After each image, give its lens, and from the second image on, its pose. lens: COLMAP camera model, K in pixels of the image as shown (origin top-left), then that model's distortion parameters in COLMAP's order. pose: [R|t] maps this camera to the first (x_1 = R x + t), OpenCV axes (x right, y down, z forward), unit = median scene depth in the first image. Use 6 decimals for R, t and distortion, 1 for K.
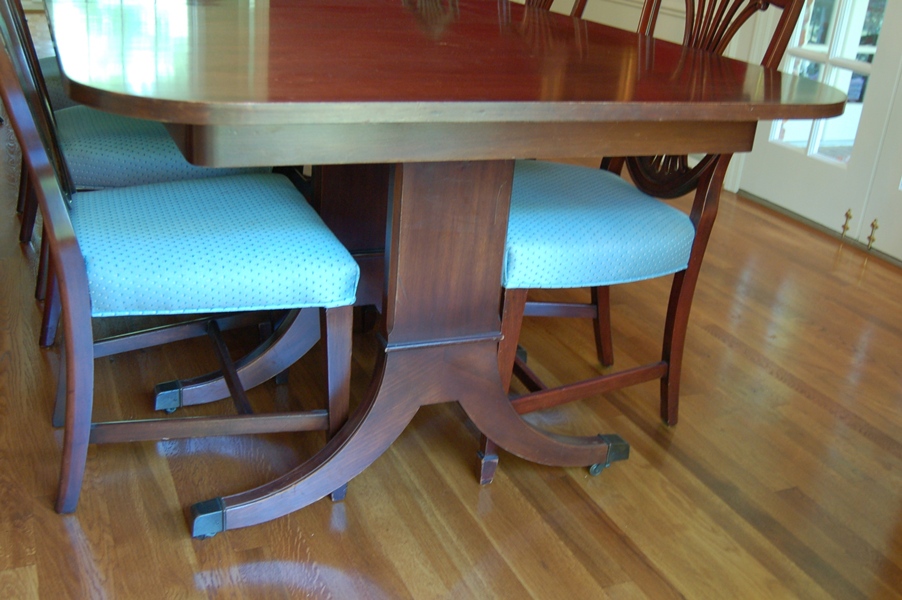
lens RADIAL K [[947.5, 0, 449.2], [0, 947.5, 299.3], [0, 0, 1]] dist [-0.057000, 0.000000]
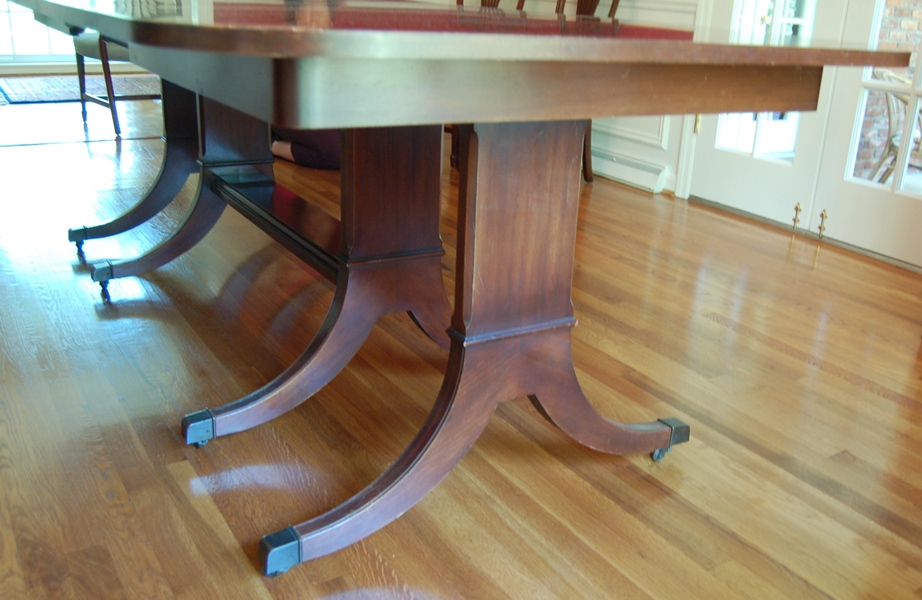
lens RADIAL K [[870.6, 0, 520.0], [0, 870.6, 302.7], [0, 0, 1]] dist [-0.064990, 0.000000]
pose [[0.982377, -0.083480, 0.167232, -0.140713], [0.089448, 0.995585, -0.028466, 0.038757], [-0.164118, 0.042923, 0.985507, 0.138687]]
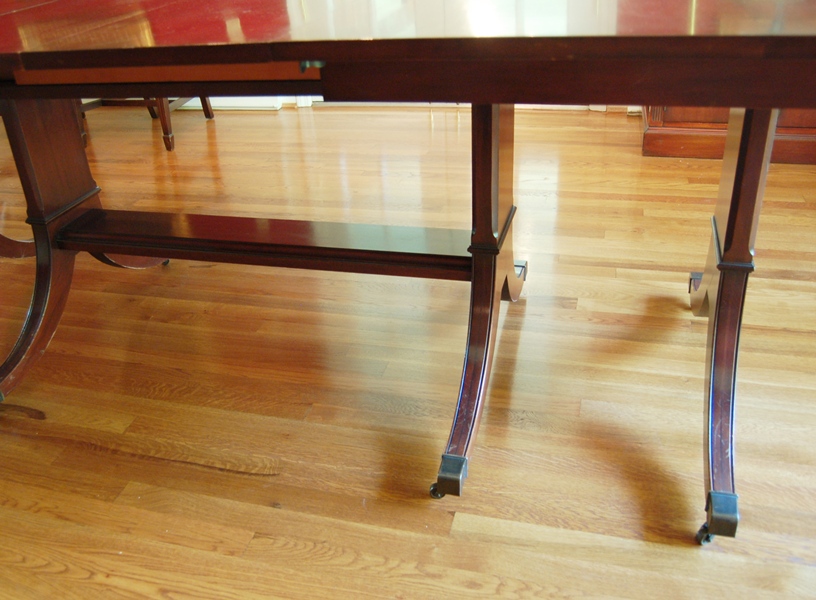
lens RADIAL K [[763.9, 0, 362.1], [0, 763.9, 307.2], [0, 0, 1]] dist [-0.075286, 0.000000]
pose [[0.652712, -0.479561, 0.586505, -0.779593], [0.406585, 0.874959, 0.262936, -0.277323], [-0.639262, 0.066842, 0.766079, 0.601540]]
